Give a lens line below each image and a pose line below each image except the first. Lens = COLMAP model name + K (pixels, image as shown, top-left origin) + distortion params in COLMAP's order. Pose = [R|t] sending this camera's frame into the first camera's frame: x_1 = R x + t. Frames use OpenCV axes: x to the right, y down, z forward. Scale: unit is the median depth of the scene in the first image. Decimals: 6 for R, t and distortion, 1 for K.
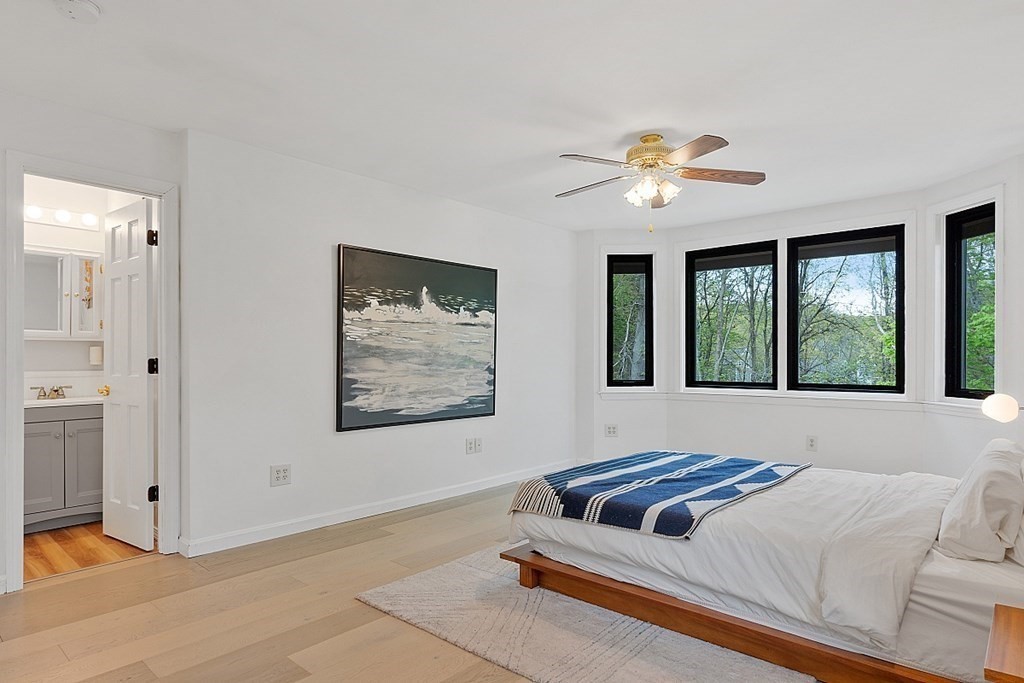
lens RADIAL K [[566.0, 0, 510.3], [0, 566.0, 351.9], [0, 0, 1]] dist [0.000181, -0.001344]
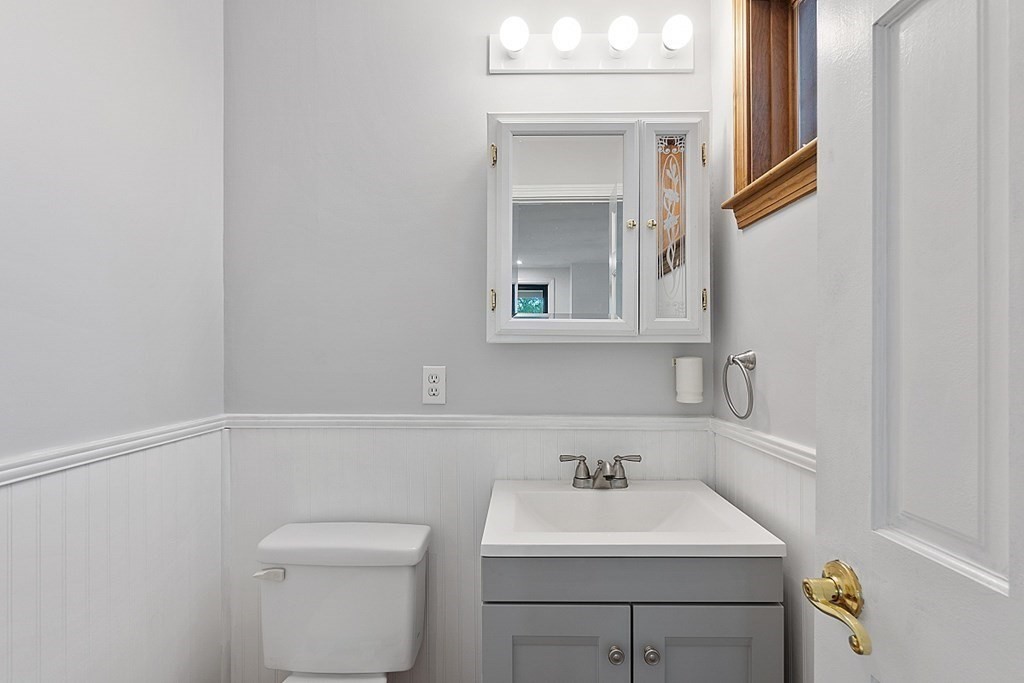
lens RADIAL K [[516.4, 0, 513.4], [0, 516.4, 350.9], [0, 0, 1]] dist [-0.001532, -0.000135]
pose [[0.654705, 0.001579, -0.755883, -0.554152], [0.000734, 0.999996, 0.002725, -0.014833], [0.755884, -0.002339, 0.654701, 0.688161]]
